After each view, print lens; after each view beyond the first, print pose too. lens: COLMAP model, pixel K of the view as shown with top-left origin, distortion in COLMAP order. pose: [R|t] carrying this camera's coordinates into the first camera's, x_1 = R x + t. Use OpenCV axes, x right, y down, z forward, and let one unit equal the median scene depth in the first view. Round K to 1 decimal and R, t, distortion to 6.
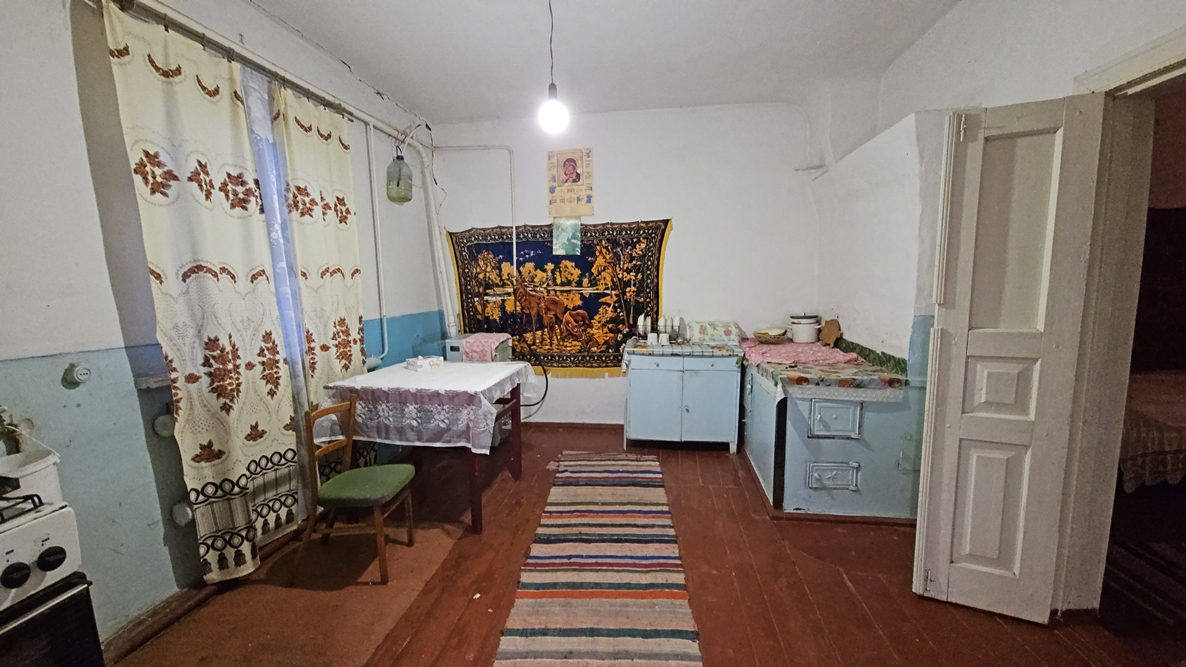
lens RADIAL K [[479.7, 0, 591.6], [0, 479.7, 336.8], [0, 0, 1]] dist [0.000987, -0.000455]
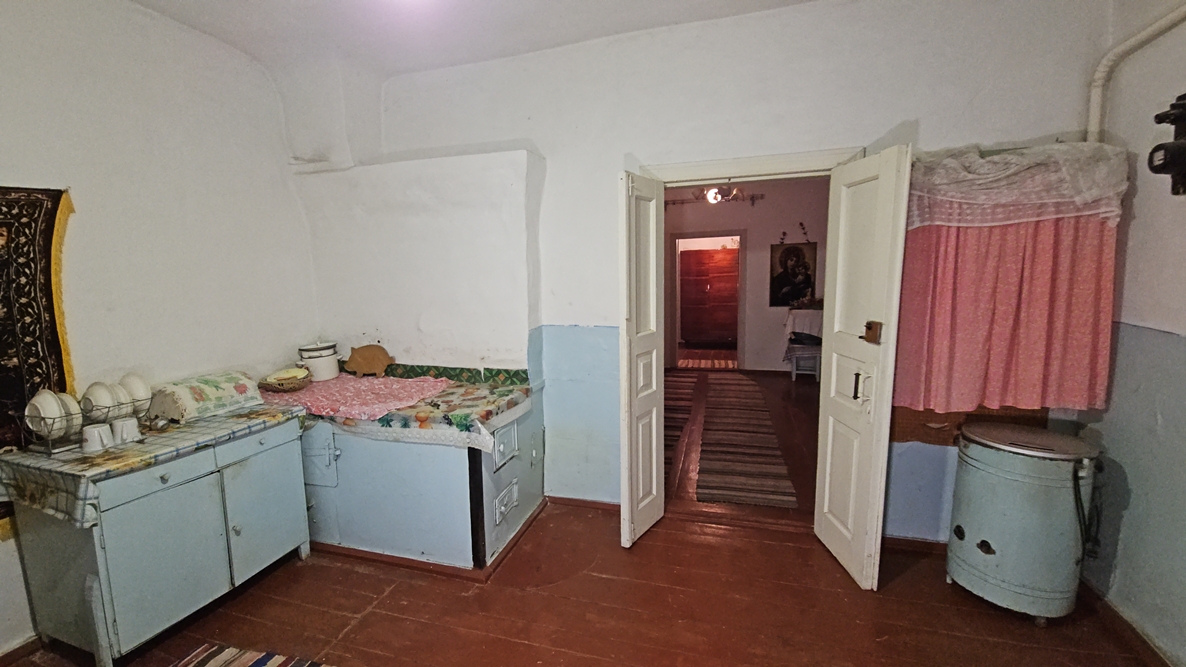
lens RADIAL K [[480.9, 0, 592.2], [0, 480.9, 340.4], [0, 0, 1]] dist [-0.000141, -0.000307]
pose [[0.152004, -0.126444, 0.980258, -0.403043], [0.134699, 0.985180, 0.106191, -0.117411], [-0.979158, 0.115898, 0.166783, 0.645984]]
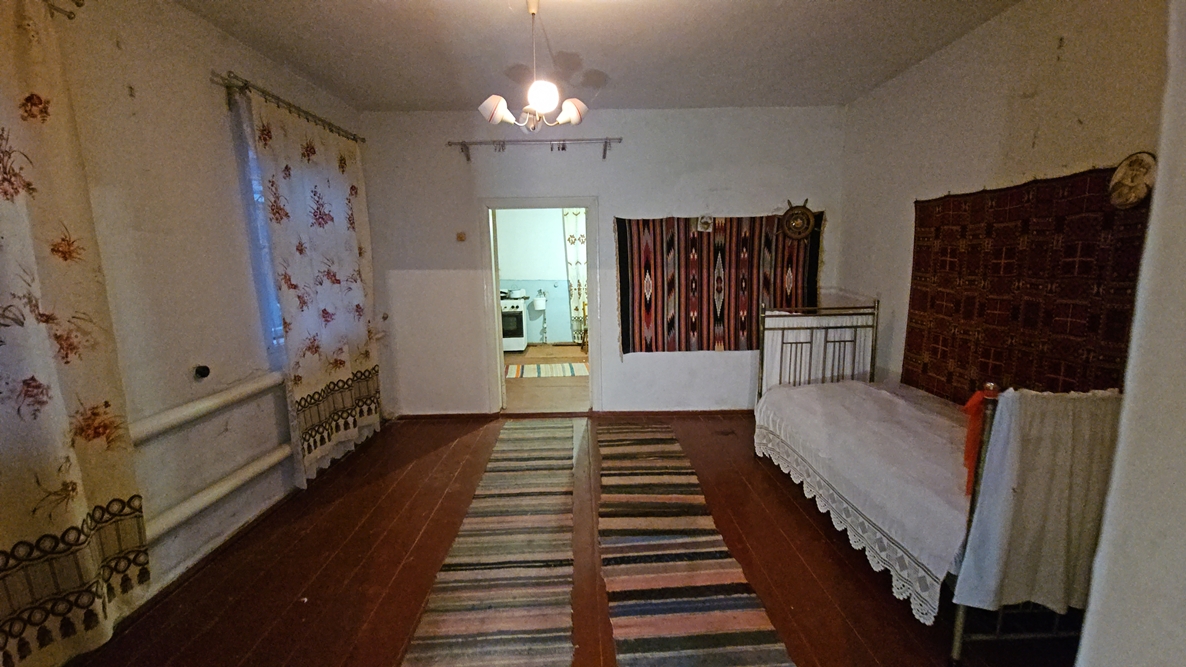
lens RADIAL K [[479.7, 0, 591.6], [0, 479.7, 336.8], [0, 0, 1]] dist [0.000987, -0.000455]
pose [[0.142990, 0.173592, -0.974382, 2.456164], [-0.098443, 0.982111, 0.160522, -0.140362], [0.984816, 0.072968, 0.157520, 0.407606]]
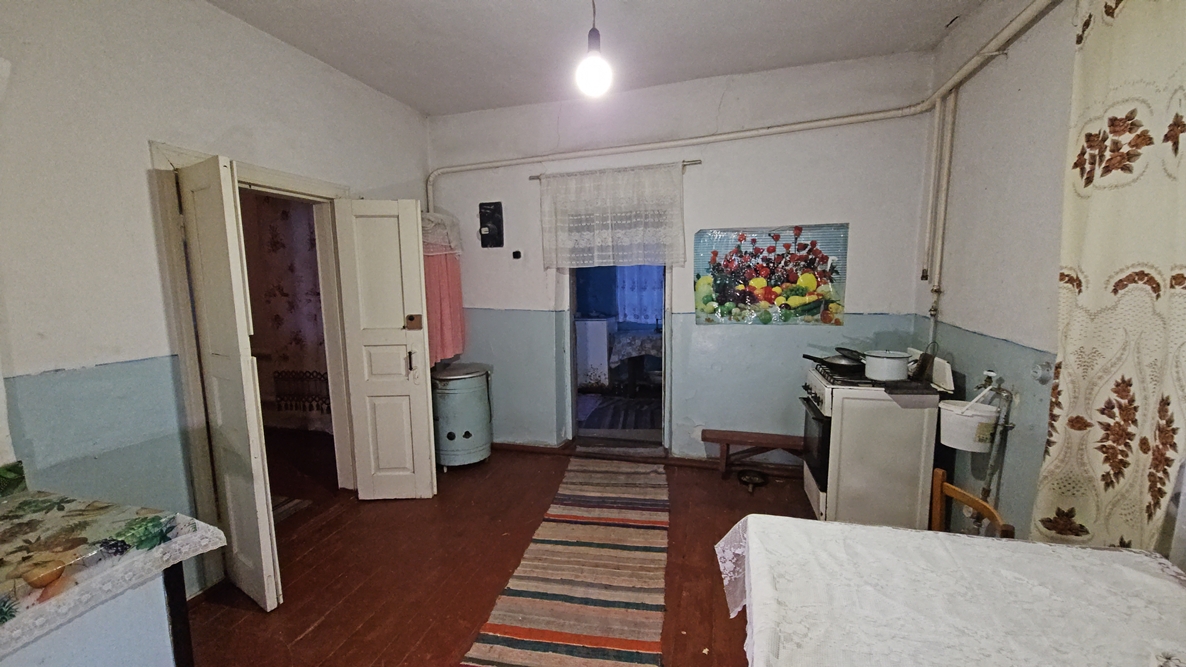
lens RADIAL K [[479.7, 0, 591.6], [0, 479.7, 336.8], [0, 0, 1]] dist [0.000987, -0.000455]
pose [[-0.990742, 0.018796, 0.134448, -0.129174], [0.050326, 0.970654, 0.235156, -0.202387], [-0.126083, 0.239745, -0.962614, 1.411173]]
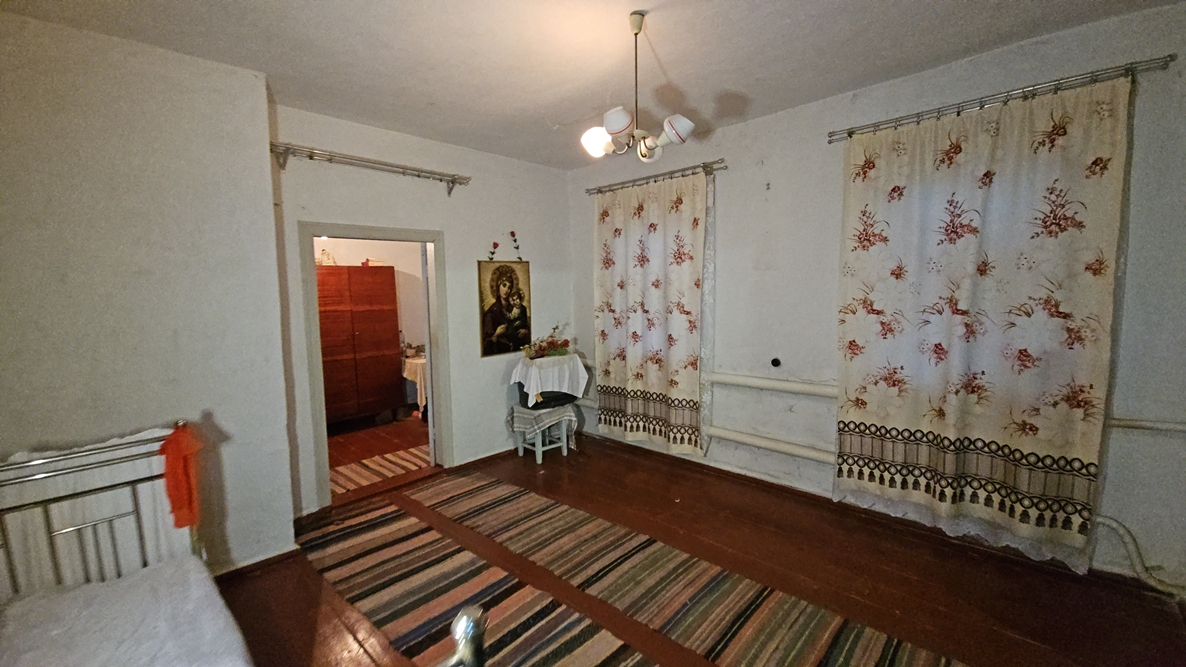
lens RADIAL K [[480.9, 0, 592.2], [0, 480.9, 340.4], [0, 0, 1]] dist [-0.000141, -0.000307]
pose [[-0.806470, -0.029158, 0.590555, 1.047638], [0.103326, 0.976465, 0.189316, -0.224467], [-0.582176, 0.213697, -0.784477, 1.186617]]
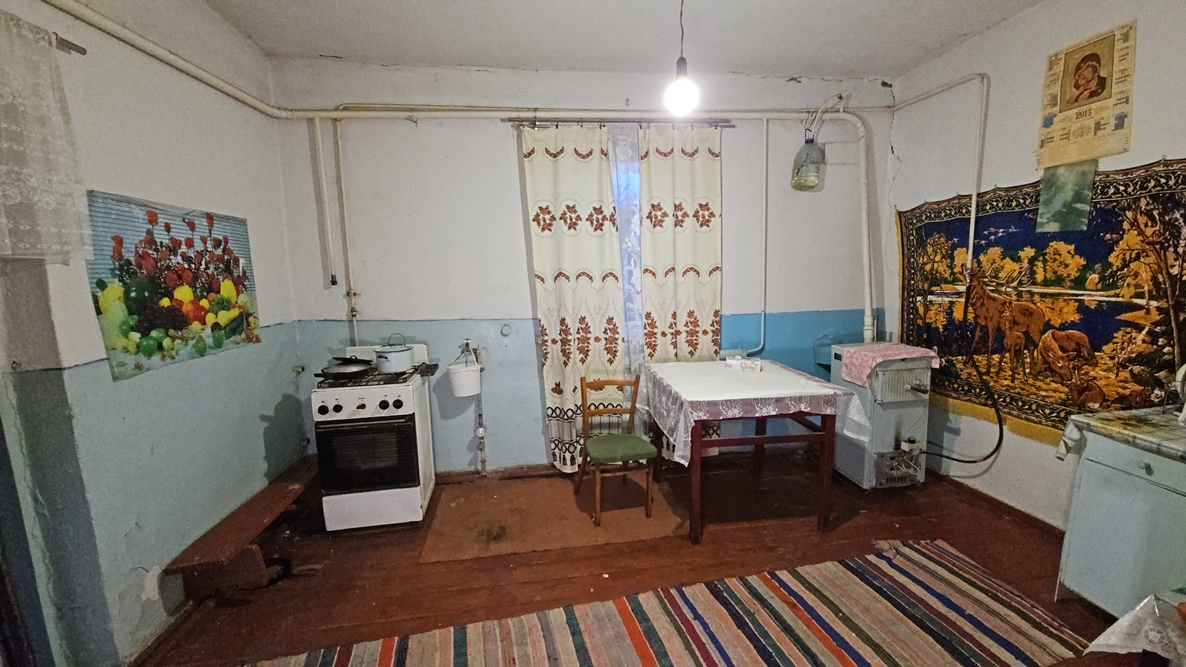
lens RADIAL K [[479.7, 0, 591.6], [0, 479.7, 336.8], [0, 0, 1]] dist [0.000987, -0.000455]
pose [[0.275178, 0.141723, -0.950890, 0.582653], [-0.091380, 0.988453, 0.120877, -0.106707], [0.957041, 0.053629, 0.284951, 0.504350]]
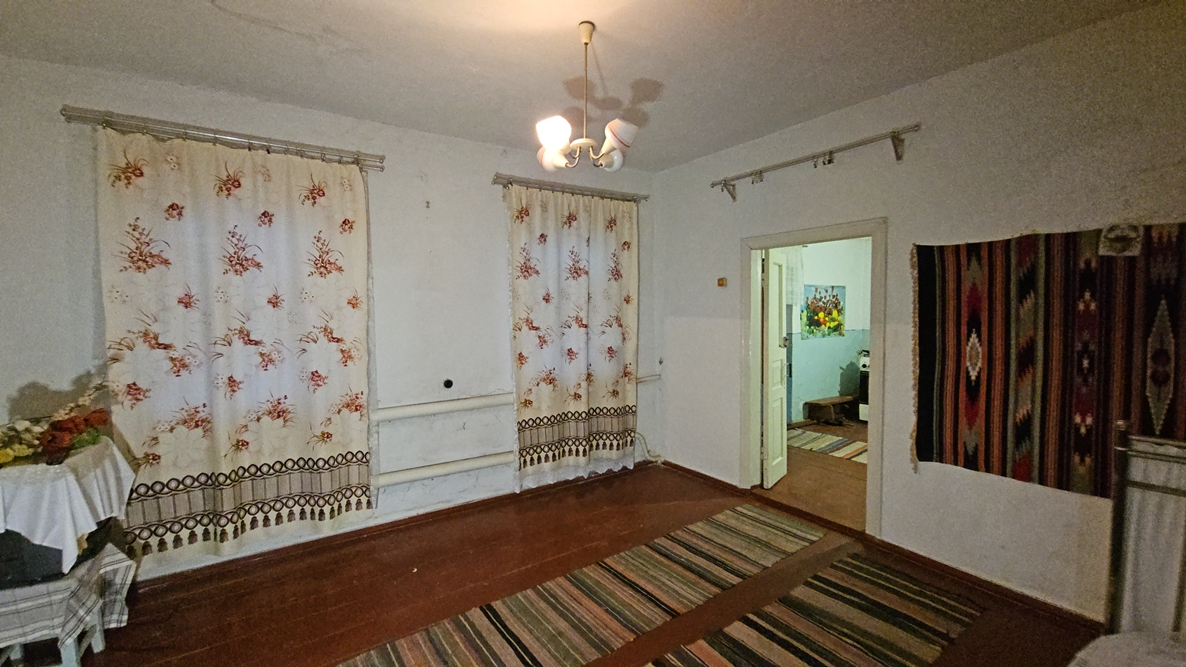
lens RADIAL K [[479.7, 0, 591.6], [0, 479.7, 336.8], [0, 0, 1]] dist [0.000987, -0.000455]
pose [[-0.742444, 0.061619, -0.667068, 2.037639], [-0.056108, 0.986542, 0.153577, -0.211229], [0.667554, 0.151450, -0.728995, 1.056188]]
